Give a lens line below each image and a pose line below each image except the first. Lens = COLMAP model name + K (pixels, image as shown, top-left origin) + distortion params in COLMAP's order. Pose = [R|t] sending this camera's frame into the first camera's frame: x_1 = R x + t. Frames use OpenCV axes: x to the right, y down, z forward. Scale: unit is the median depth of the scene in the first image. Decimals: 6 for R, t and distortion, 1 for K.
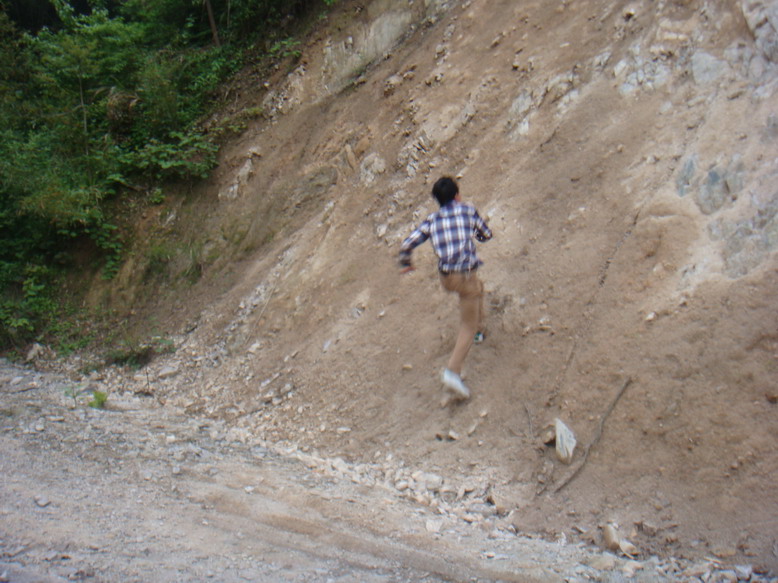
lens RADIAL K [[890.4, 0, 368.0], [0, 890.4, 273.6], [0, 0, 1]] dist [-0.155112, 0.092965]
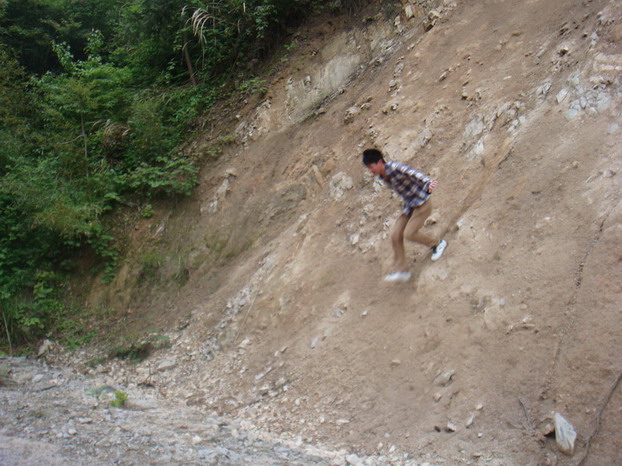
lens RADIAL K [[710.1, 0, 304.3], [0, 710.1, 230.3], [0, 0, 1]] dist [-0.174173, 0.131873]
pose [[0.999783, -0.014398, 0.015054, -0.060480], [0.015215, 0.998334, -0.055652, -0.009418], [-0.014227, 0.055869, 0.998337, 0.083450]]
